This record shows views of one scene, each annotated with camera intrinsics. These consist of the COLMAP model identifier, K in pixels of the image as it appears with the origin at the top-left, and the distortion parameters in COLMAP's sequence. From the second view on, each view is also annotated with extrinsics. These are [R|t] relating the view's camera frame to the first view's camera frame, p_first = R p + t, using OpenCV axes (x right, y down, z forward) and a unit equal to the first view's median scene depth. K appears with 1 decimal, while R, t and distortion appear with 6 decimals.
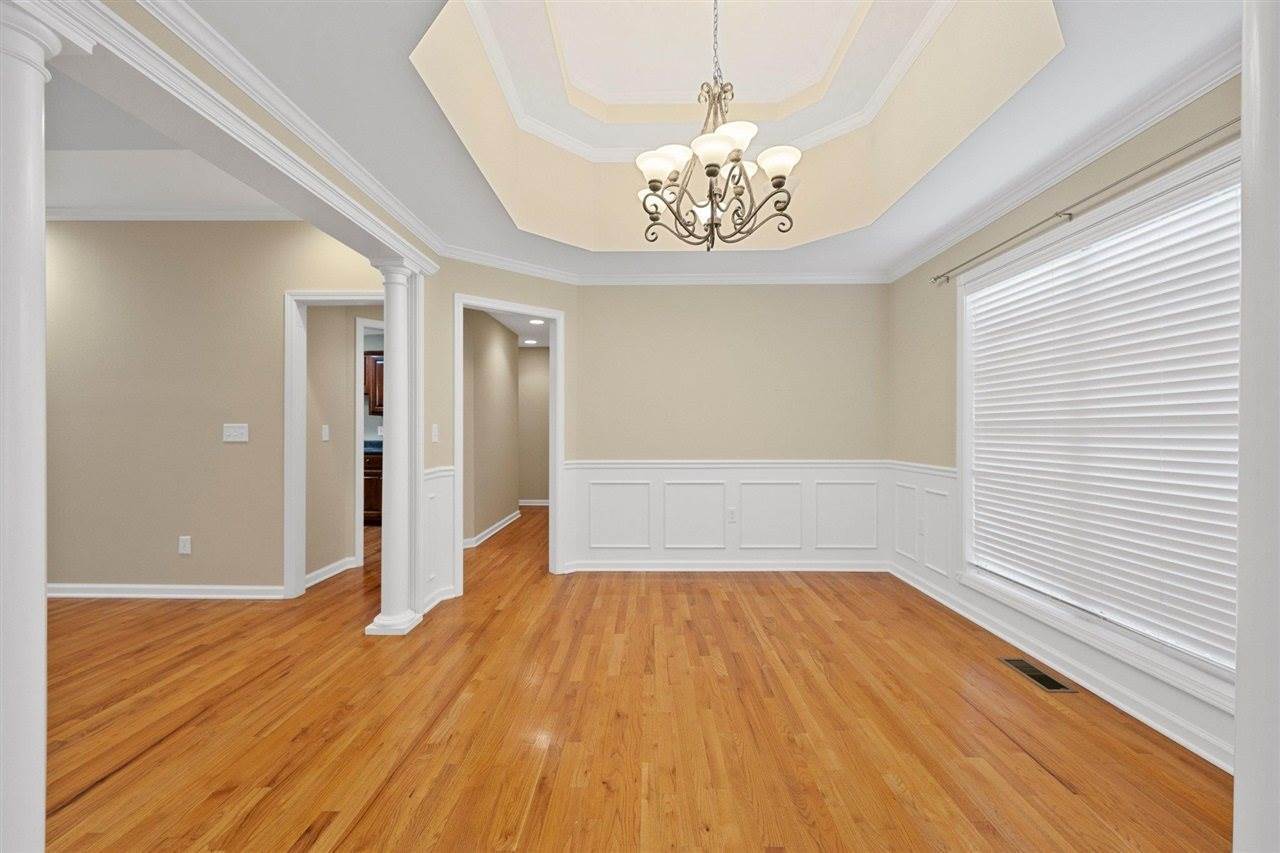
lens RADIAL K [[518.6, 0, 640.8], [0, 518.6, 429.1], [0, 0, 1]] dist [0.000278, 0.000057]
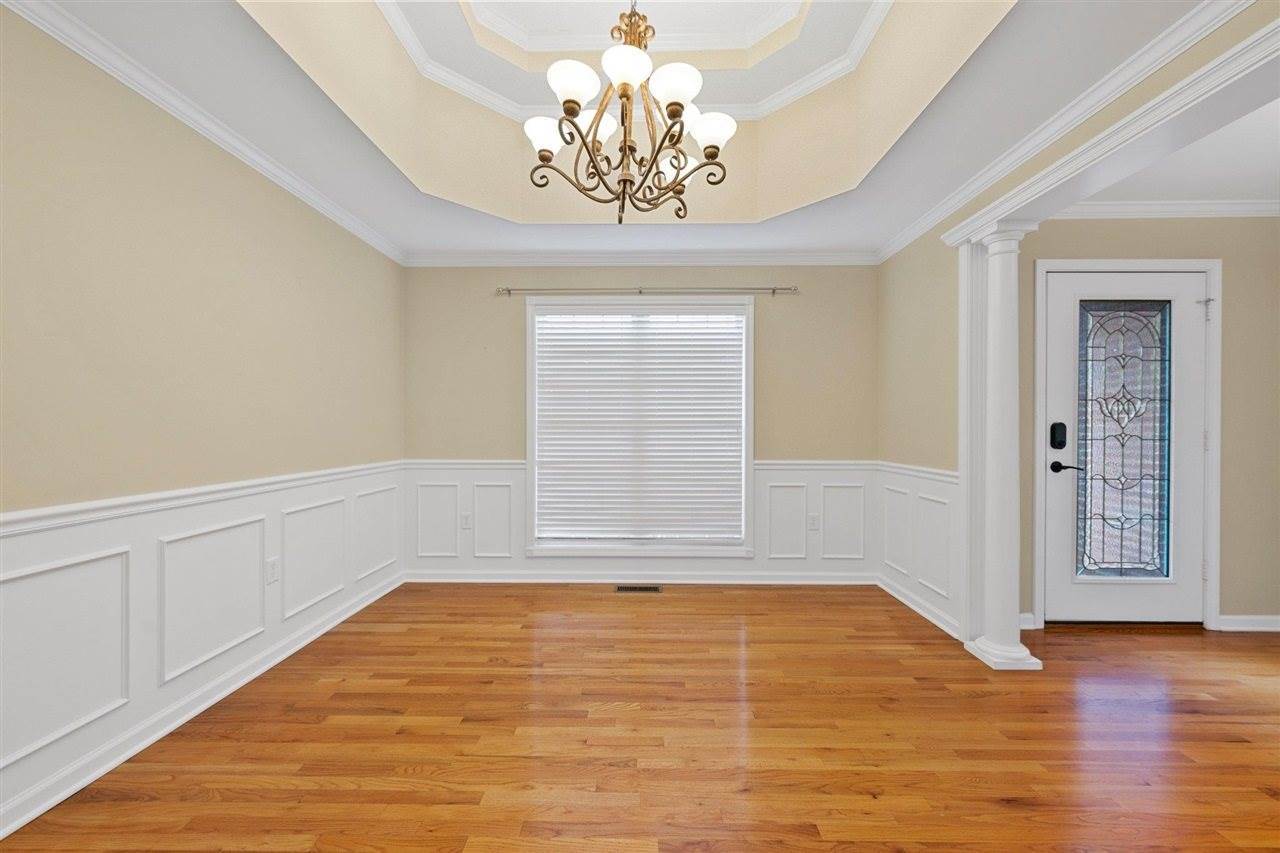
lens RADIAL K [[495.0, 0, 640.5], [0, 495.0, 428.2], [0, 0, 1]] dist [-0.003593, -0.000168]
pose [[-0.004544, -0.004095, 0.999981, -0.520195], [-0.003619, 0.999985, 0.004078, -0.002202], [-0.999983, -0.003600, -0.004559, 0.765586]]
